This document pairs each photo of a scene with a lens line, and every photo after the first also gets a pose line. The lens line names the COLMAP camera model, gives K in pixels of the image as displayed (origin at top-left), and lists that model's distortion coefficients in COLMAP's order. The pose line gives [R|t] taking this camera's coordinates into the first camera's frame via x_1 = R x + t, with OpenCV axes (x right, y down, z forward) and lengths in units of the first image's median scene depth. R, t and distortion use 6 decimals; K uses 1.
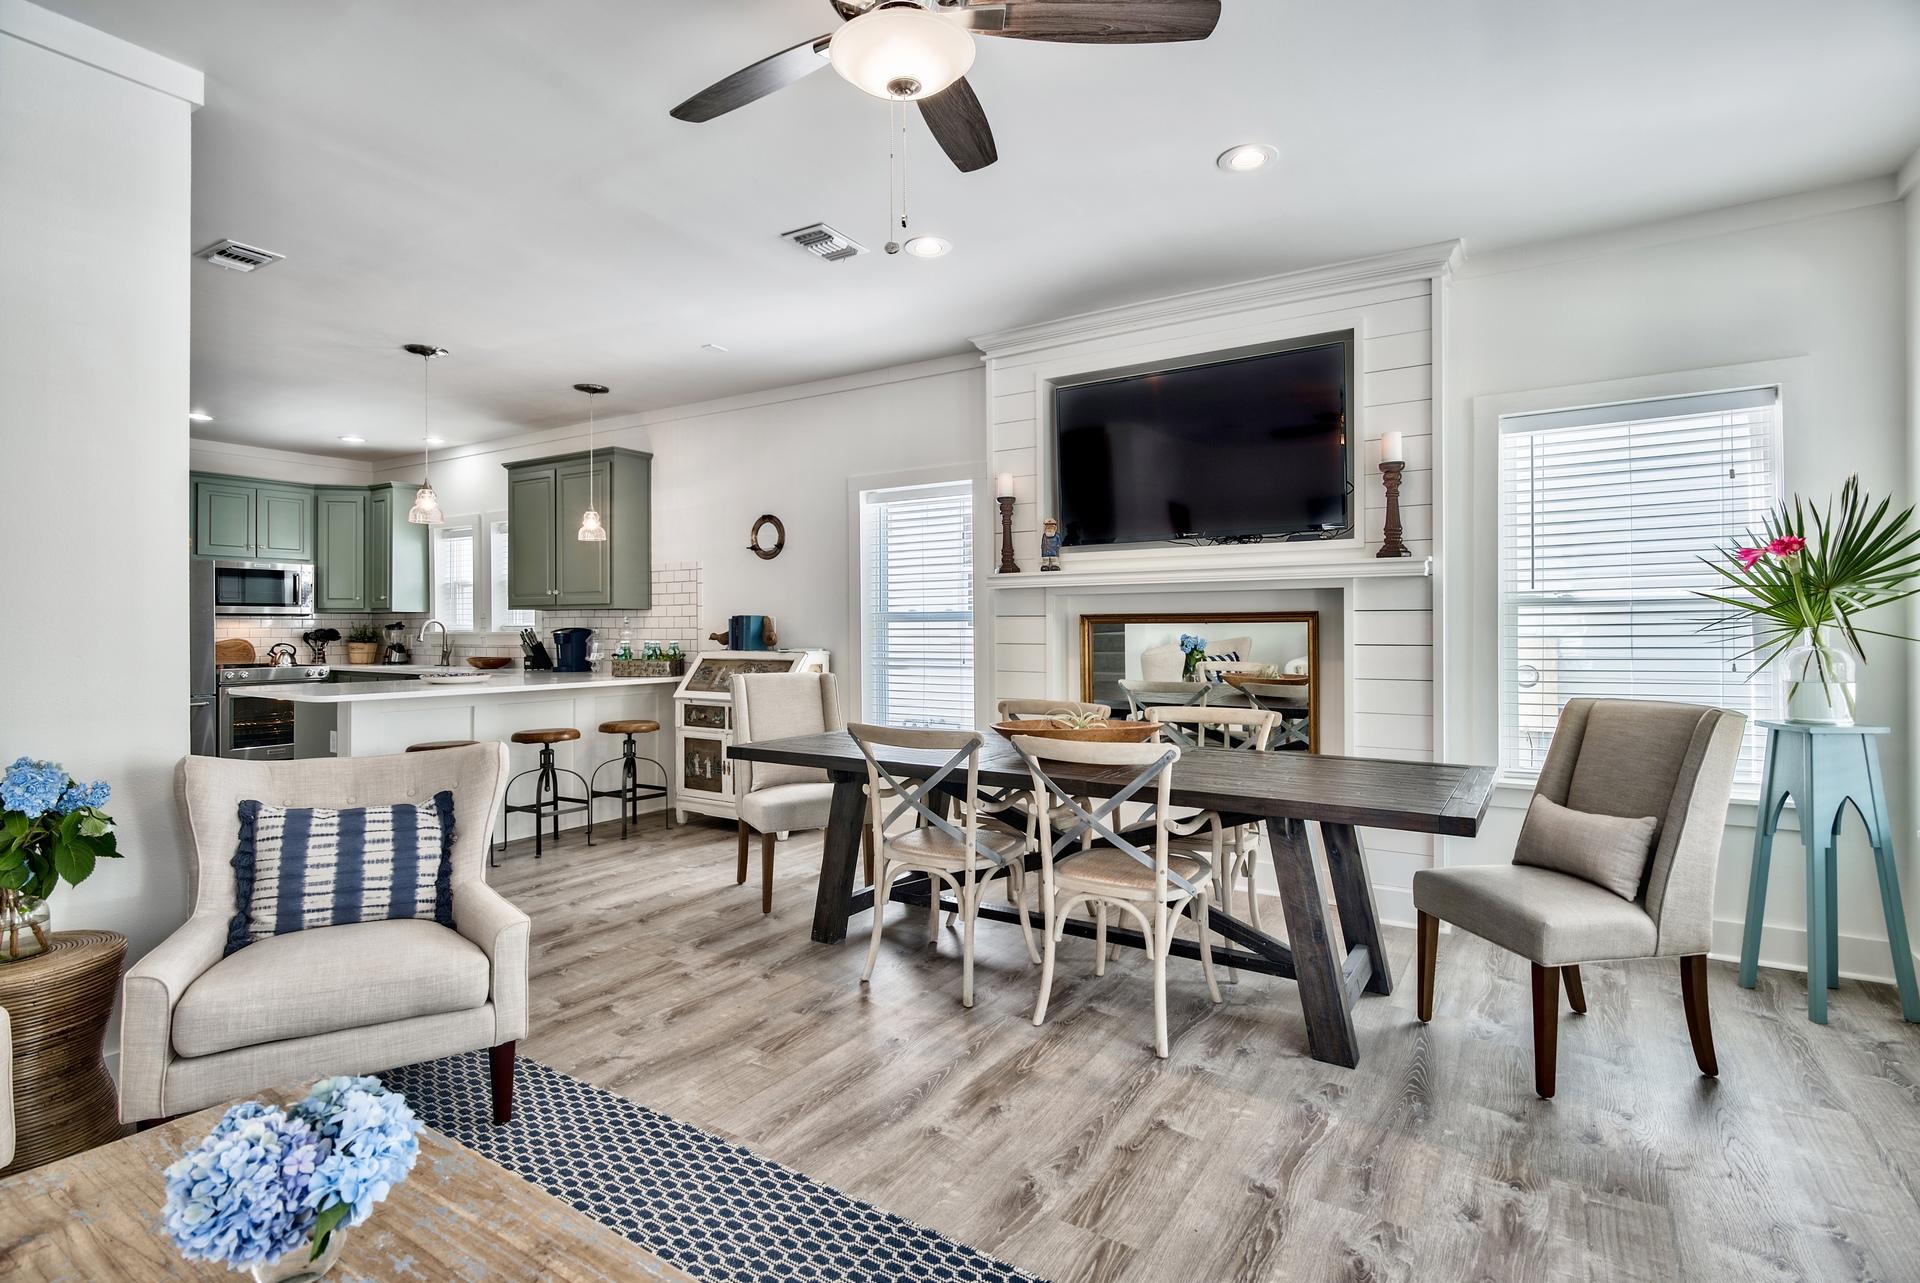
lens RADIAL K [[937.9, 0, 959.1], [0, 937.9, 617.0], [0, 0, 1]] dist [-0.002528, -0.000621]
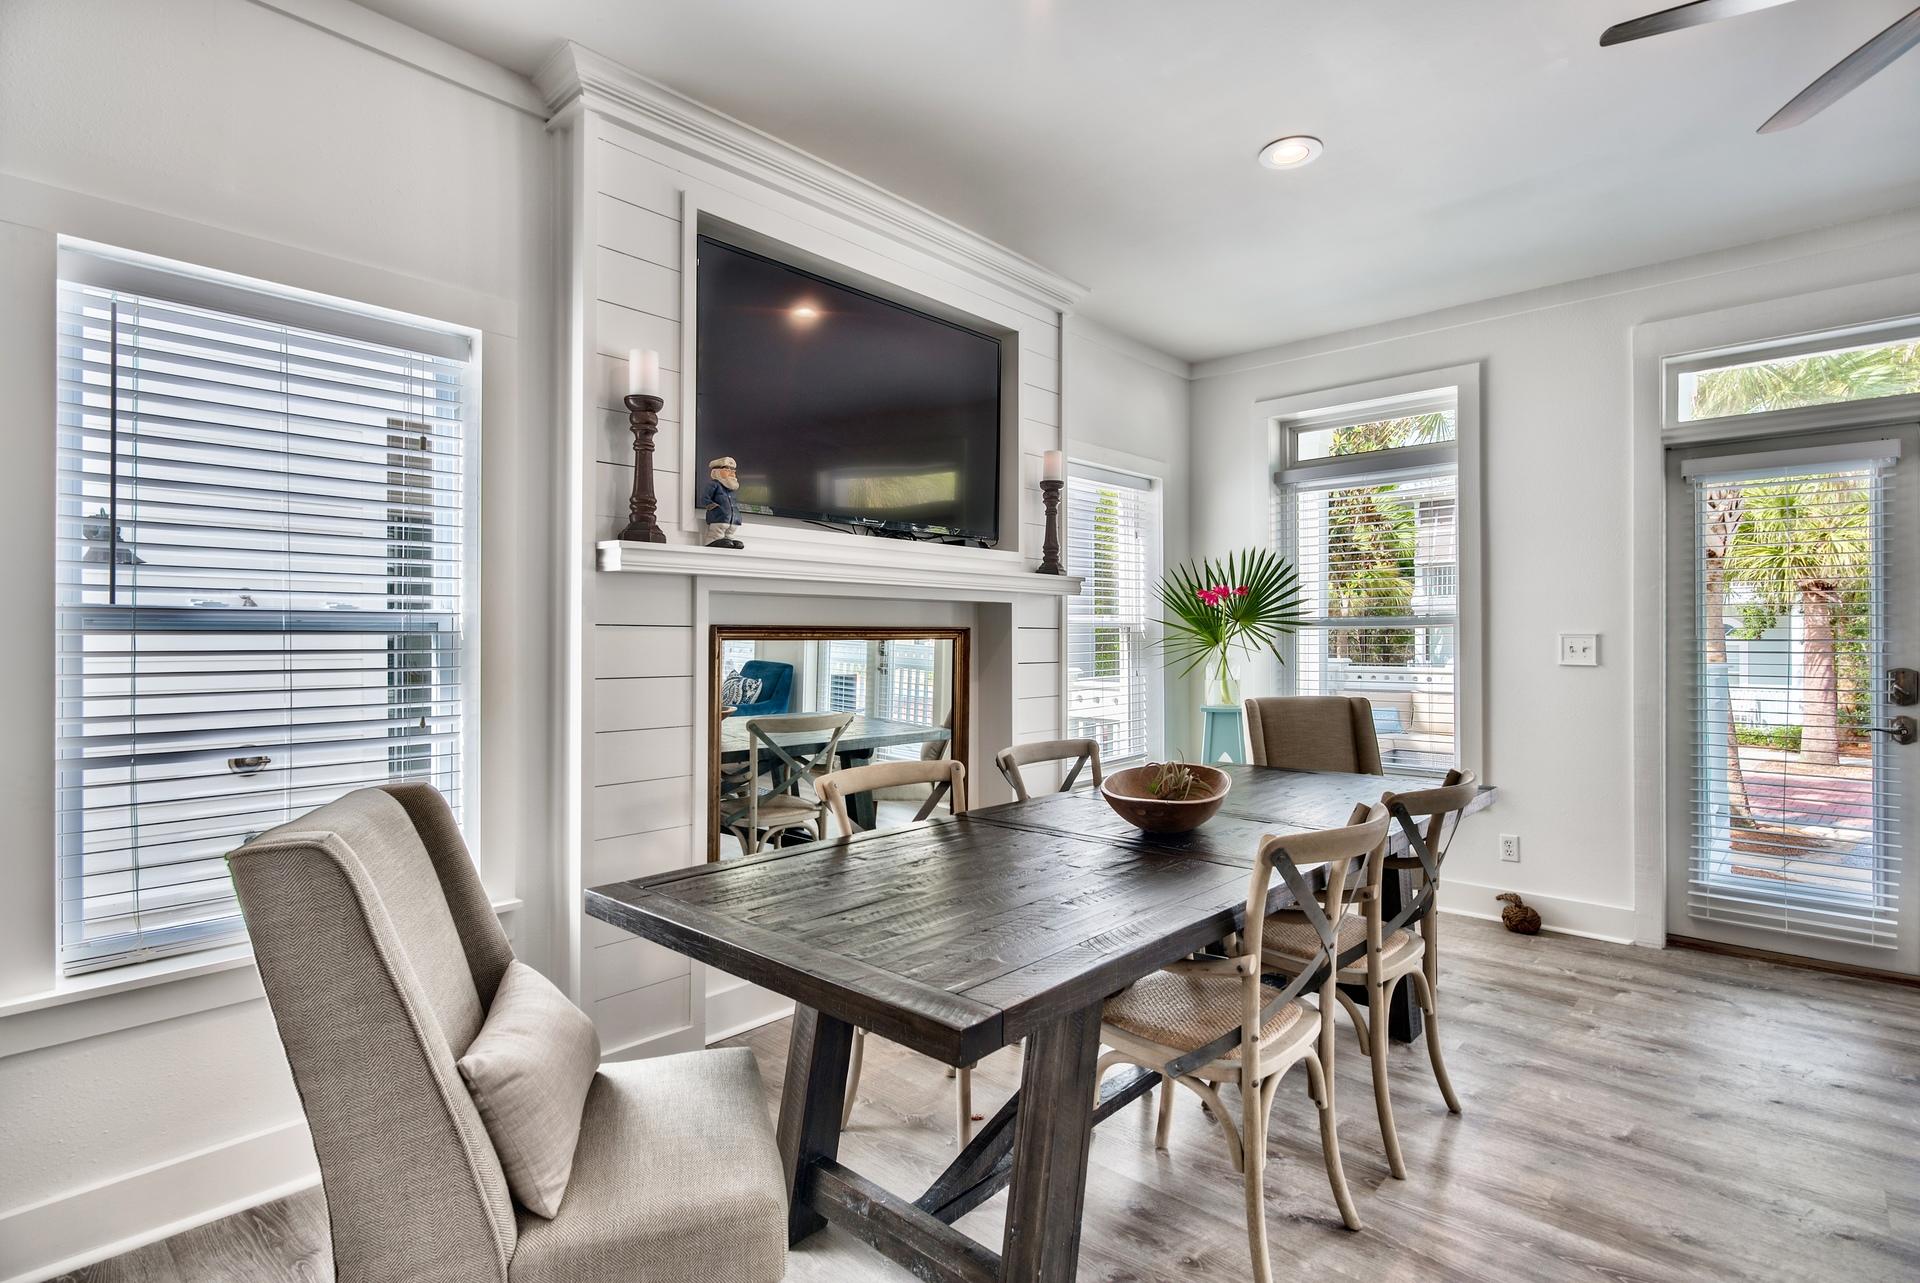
lens RADIAL K [[937.9, 0, 957.1], [0, 937.9, 635.6], [0, 0, 1]] dist [-0.002528, -0.000621]
pose [[0.170671, 0.009625, 0.985281, -0.724738], [-0.009054, 0.999925, -0.008199, 0.013653], [-0.985286, -0.007521, 0.170746, 1.235788]]
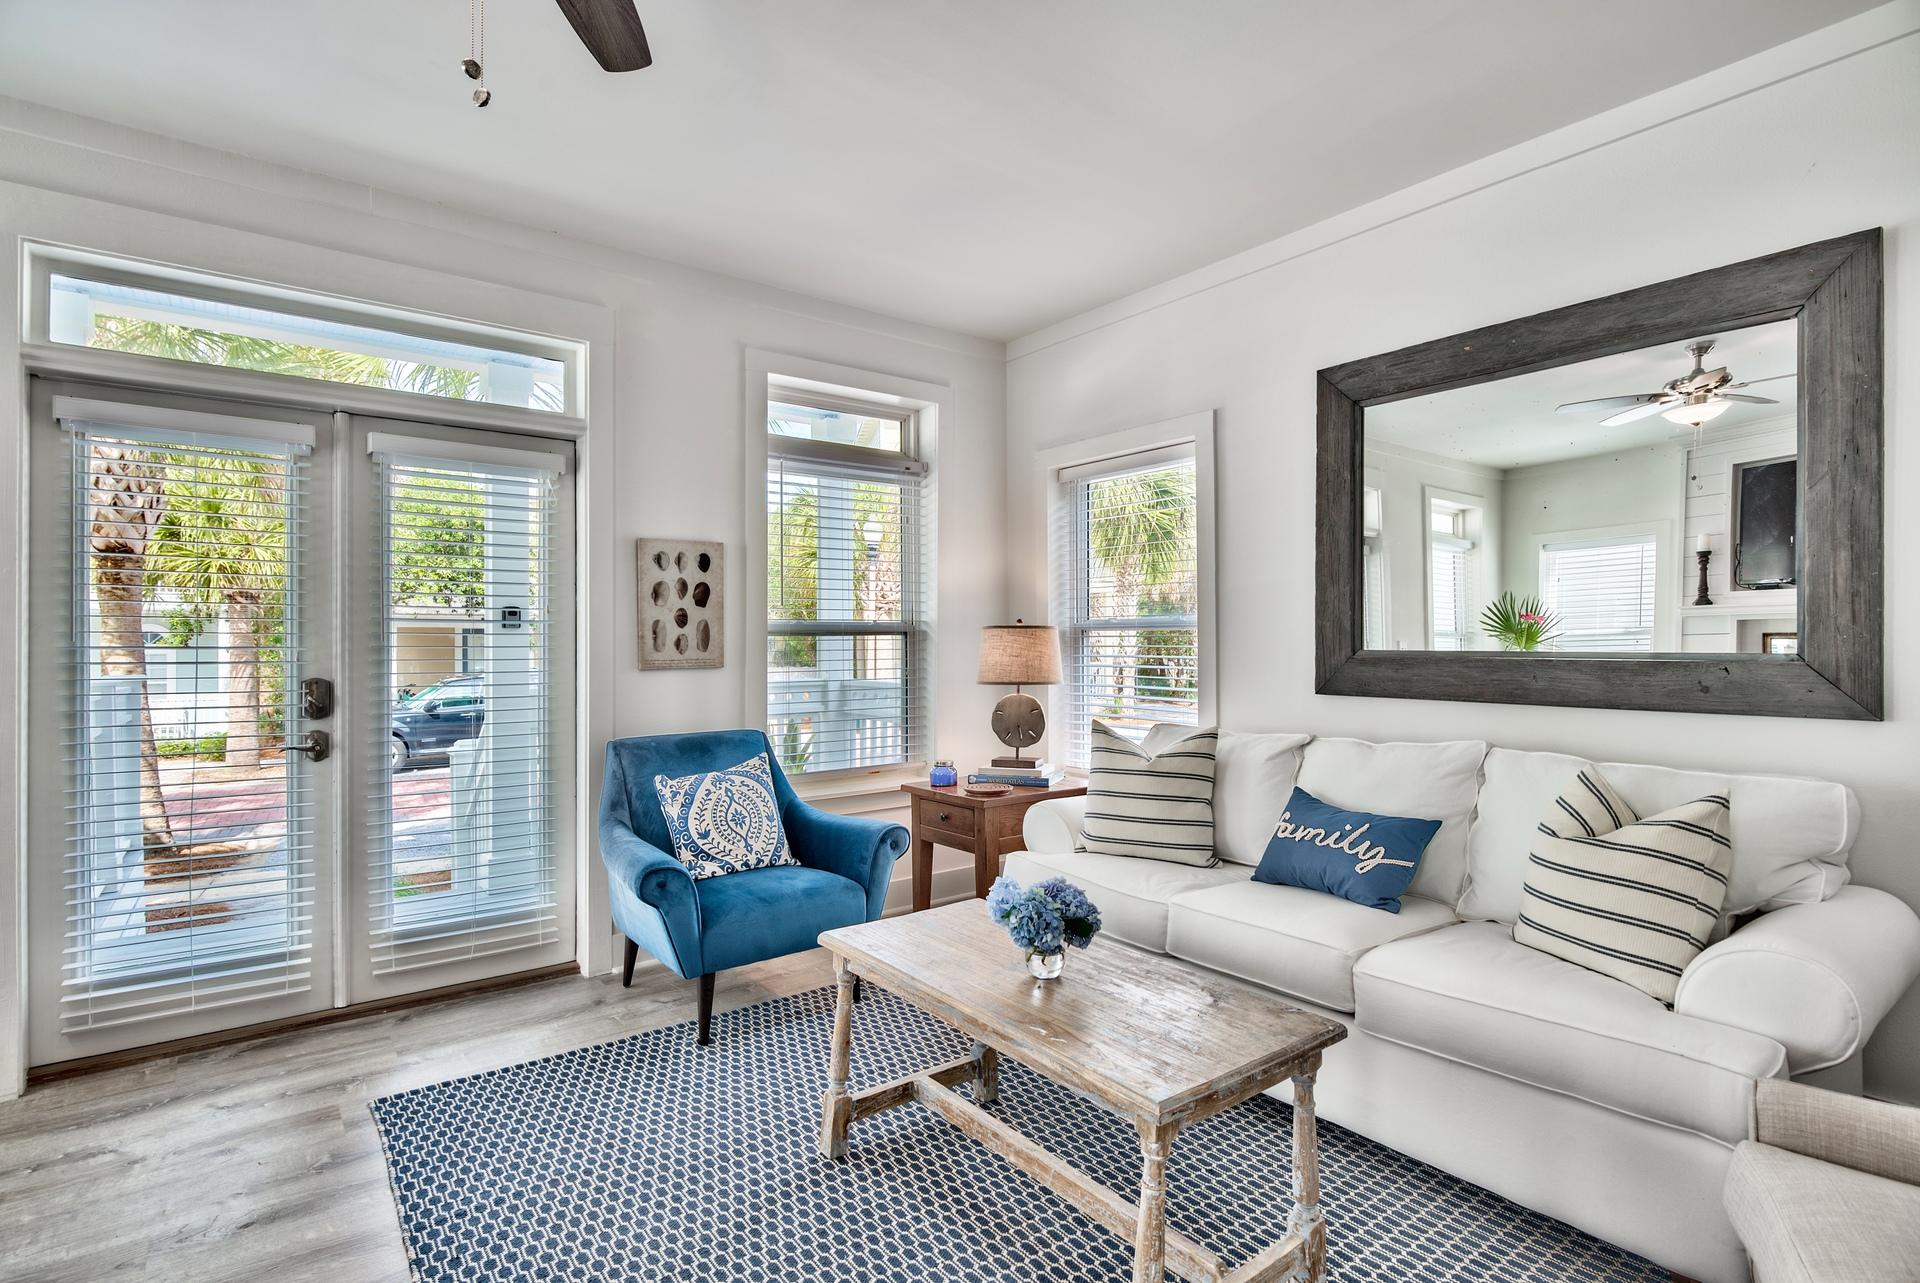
lens RADIAL K [[937.9, 0, 945.4], [0, 937.9, 643.7], [0, 0, 1]] dist [-0.002528, -0.000621]
pose [[-0.937144, 0.008474, 0.348840, -0.416571], [0.004362, 0.999911, -0.012572, 0.011000], [-0.348916, -0.010260, -0.937098, 1.021281]]
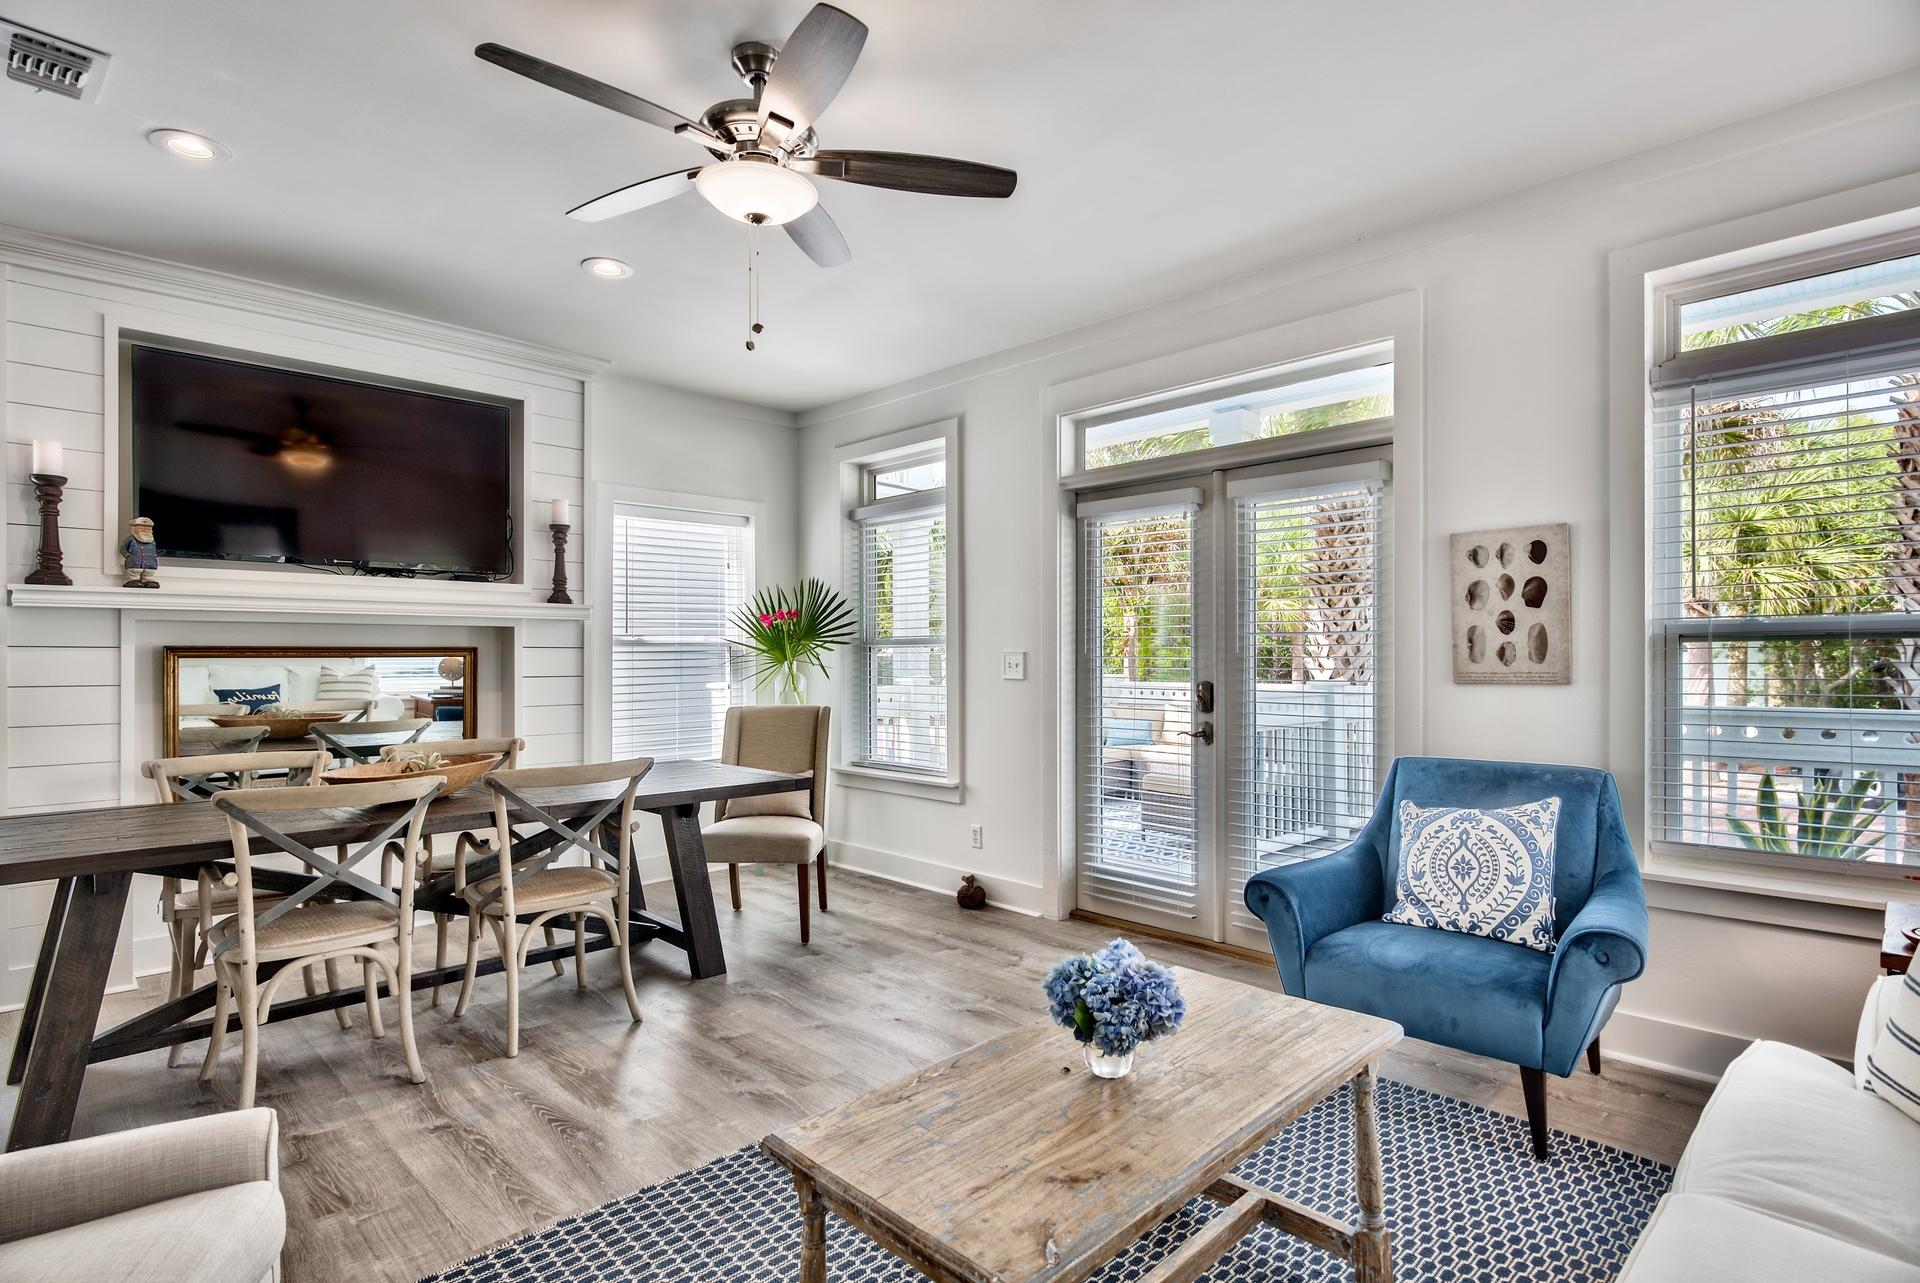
lens RADIAL K [[937.9, 0, 961.3], [0, 937.9, 655.9], [0, 0, 1]] dist [-0.002528, -0.000621]
pose [[0.213237, 0.005273, 0.976986, -0.802202], [-0.008366, 0.999959, -0.003571, 0.004985], [-0.976965, -0.007412, 0.213272, 0.318790]]
